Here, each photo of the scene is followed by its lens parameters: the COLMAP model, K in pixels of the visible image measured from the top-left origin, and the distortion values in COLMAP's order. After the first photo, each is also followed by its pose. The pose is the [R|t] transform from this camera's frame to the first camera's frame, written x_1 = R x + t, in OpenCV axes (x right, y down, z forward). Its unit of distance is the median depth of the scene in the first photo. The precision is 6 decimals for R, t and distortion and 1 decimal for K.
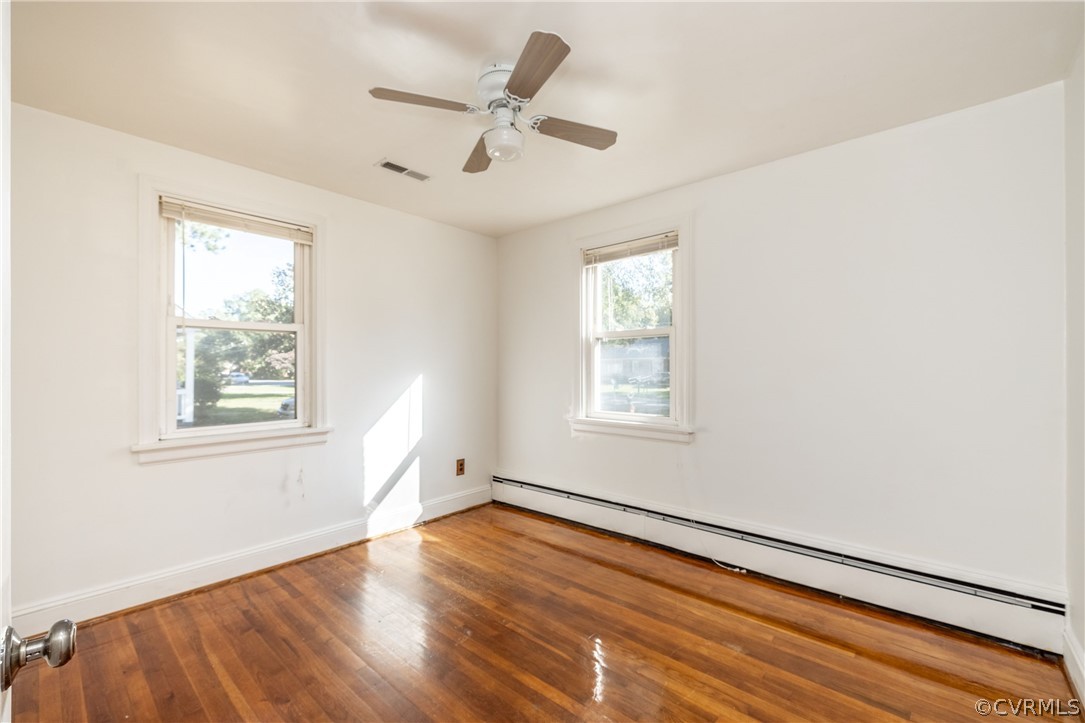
lens RADIAL K [[455.3, 0, 543.1], [0, 455.3, 368.7], [0, 0, 1]] dist [-0.004138, 0.000706]
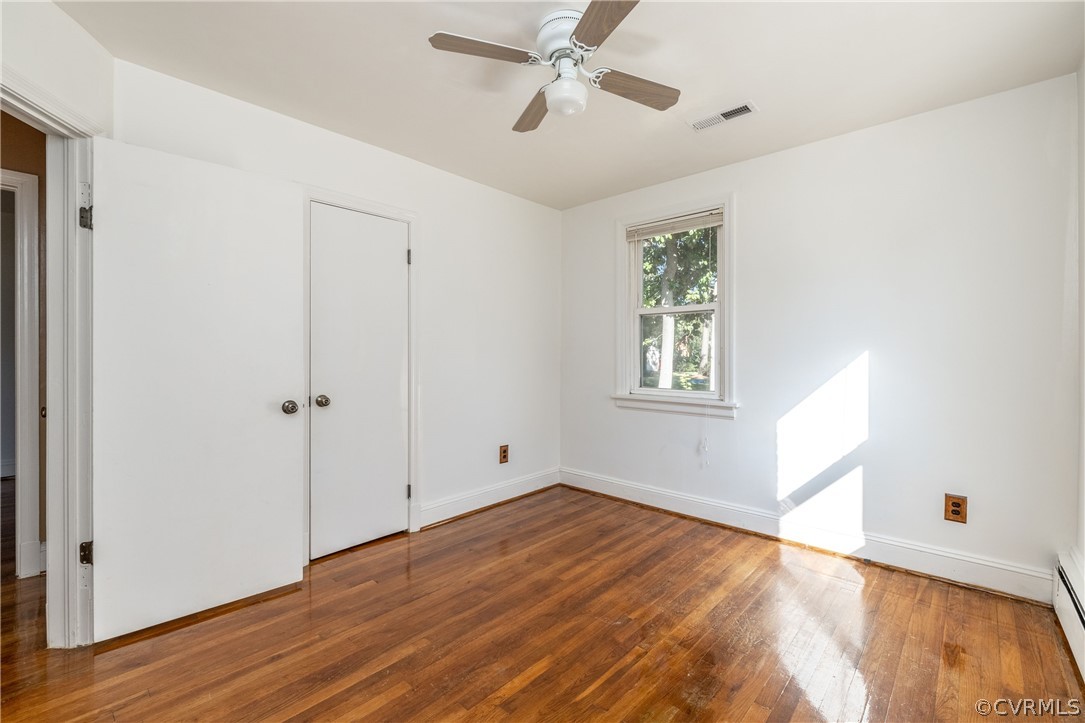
lens RADIAL K [[455.3, 0, 527.9], [0, 455.3, 356.6], [0, 0, 1]] dist [-0.004138, 0.000706]
pose [[-0.024673, 0.010904, -0.999636, 0.539301], [-0.002932, 0.999935, 0.010980, 0.018902], [0.999691, 0.003202, -0.024640, 0.591421]]
